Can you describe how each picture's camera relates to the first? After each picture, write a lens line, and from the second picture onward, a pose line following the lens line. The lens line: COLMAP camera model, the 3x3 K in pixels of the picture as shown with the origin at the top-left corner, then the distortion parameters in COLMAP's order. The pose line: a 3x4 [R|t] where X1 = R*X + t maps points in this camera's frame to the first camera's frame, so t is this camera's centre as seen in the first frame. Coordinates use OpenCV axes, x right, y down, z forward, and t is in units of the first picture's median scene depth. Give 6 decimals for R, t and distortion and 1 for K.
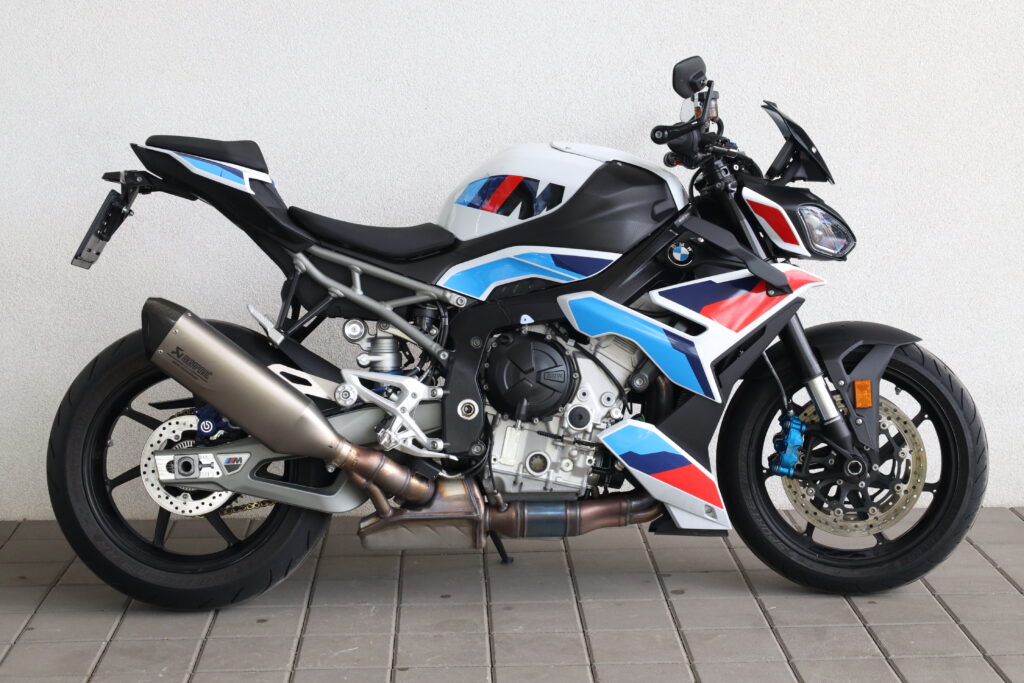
lens RADIAL K [[1845.4, 0, 512.0], [0, 1845.4, 341.5], [0, 0, 1]] dist [-0.015994, -0.027205]
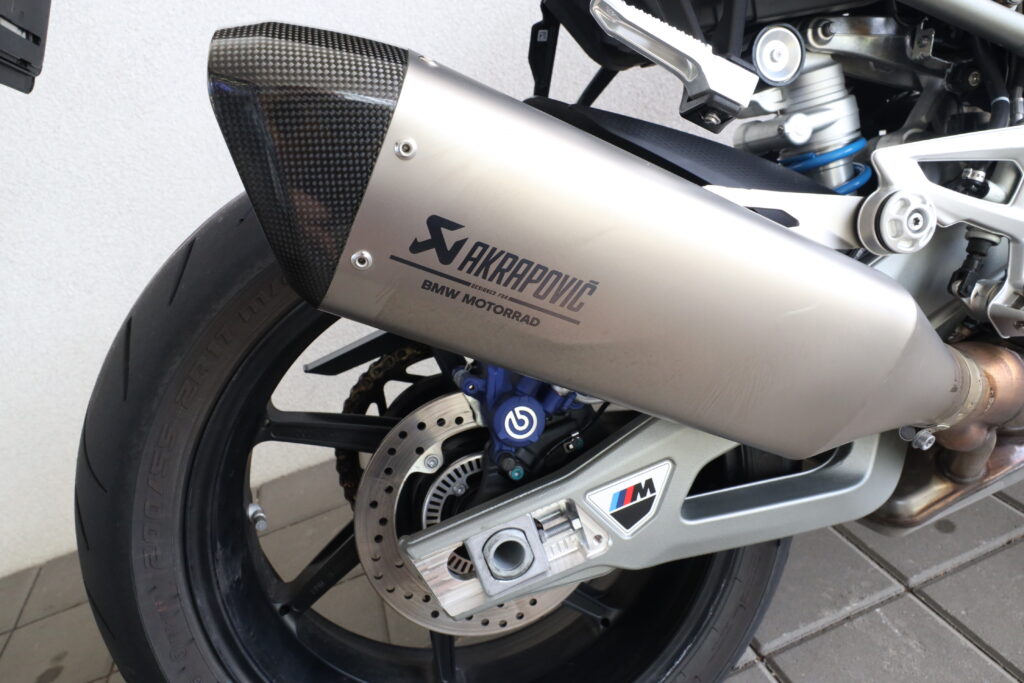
lens RADIAL K [[676.4, 0, 512.0], [0, 676.4, 341.5], [0, 0, 1]] dist [0.001191, 0.000246]
pose [[0.940127, -0.304490, 0.153122, -0.180376], [0.259459, 0.930719, 0.257767, -0.001619], [-0.221001, -0.202605, 0.953997, 0.872952]]
